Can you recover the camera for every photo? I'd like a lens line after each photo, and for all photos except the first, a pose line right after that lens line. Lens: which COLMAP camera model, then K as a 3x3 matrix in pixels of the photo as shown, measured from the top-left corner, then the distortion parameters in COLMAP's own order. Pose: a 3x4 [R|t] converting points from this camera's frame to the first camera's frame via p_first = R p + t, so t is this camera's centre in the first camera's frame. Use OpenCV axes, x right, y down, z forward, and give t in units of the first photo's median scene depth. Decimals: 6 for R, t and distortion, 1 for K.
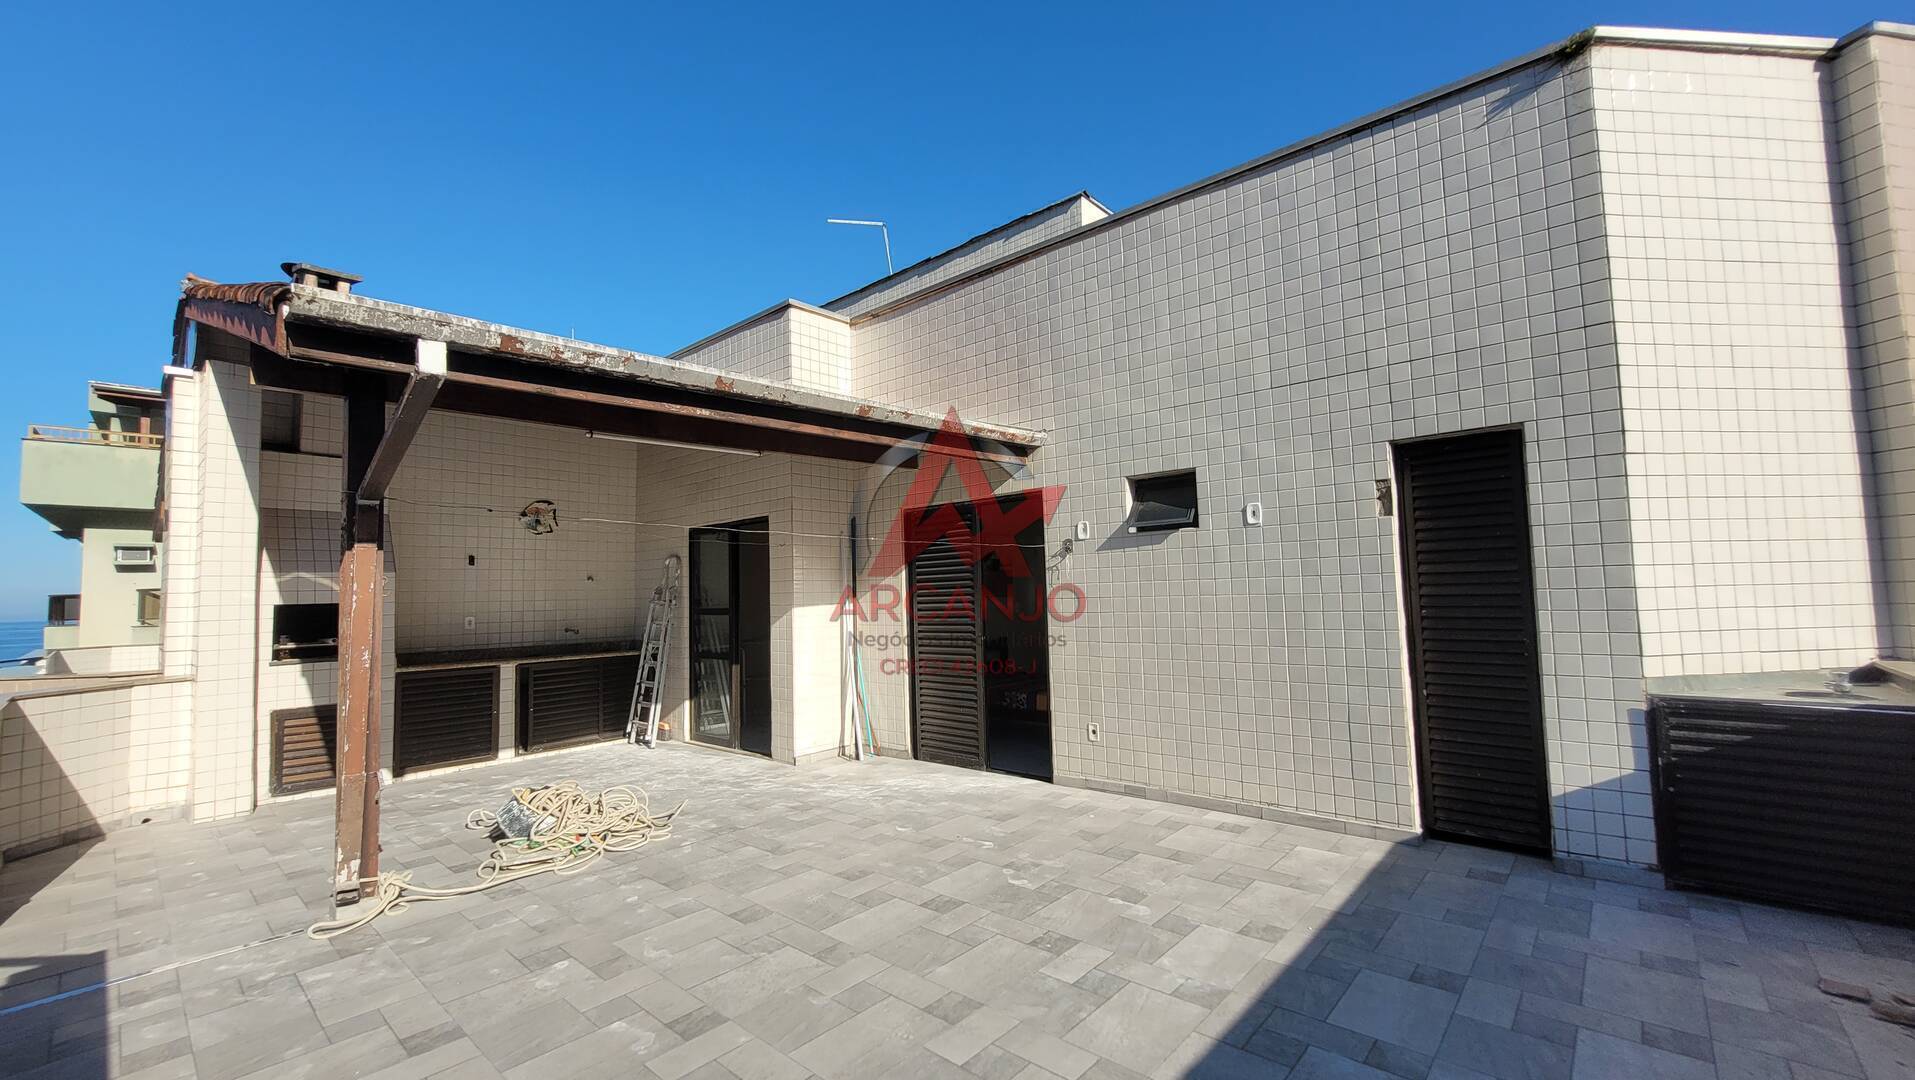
lens RADIAL K [[755.5, 0, 948.8], [0, 755.5, 546.3], [0, 0, 1]] dist [-0.000743, -0.000580]
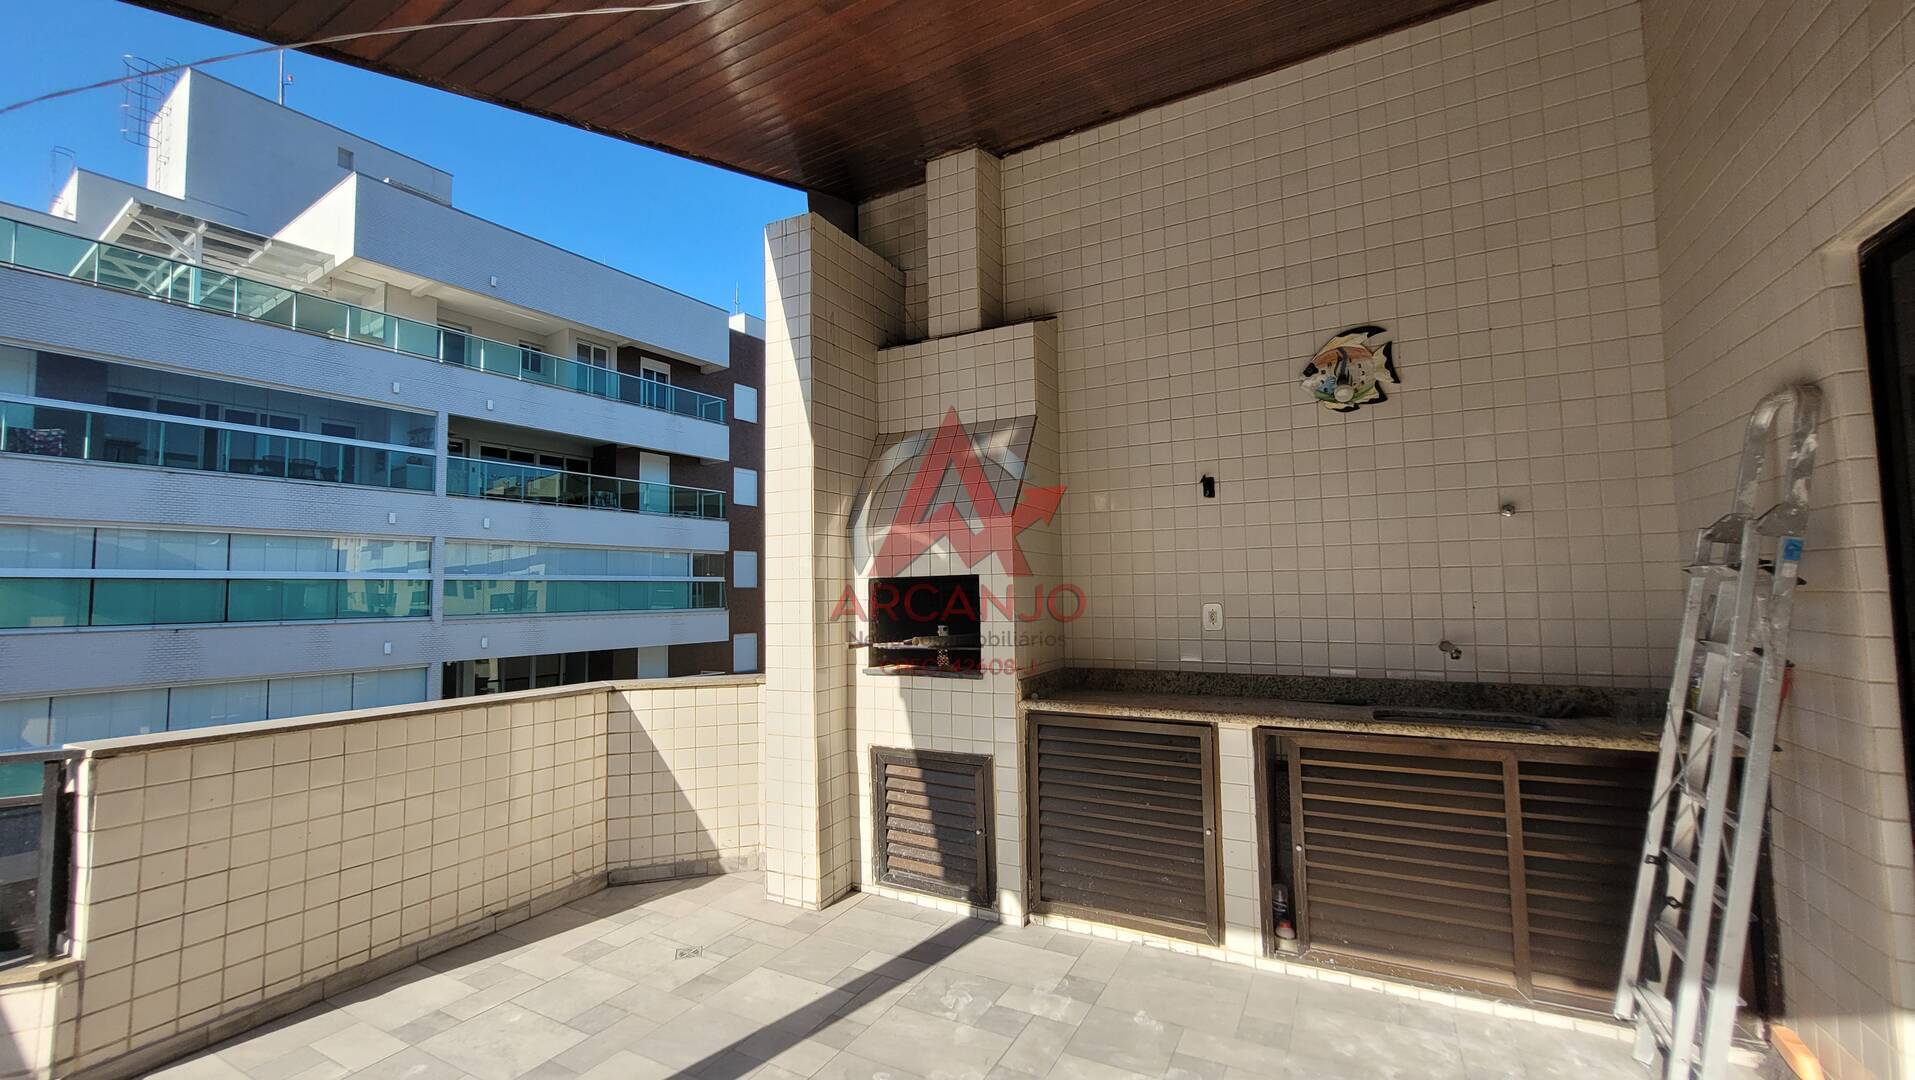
lens RADIAL K [[755.5, 0, 948.8], [0, 755.5, 546.3], [0, 0, 1]] dist [-0.000743, -0.000580]
pose [[0.232034, -0.038485, -0.971946, -0.218254], [0.071726, 0.997174, -0.022360, 0.058741], [0.970060, -0.064525, 0.234138, 0.772770]]
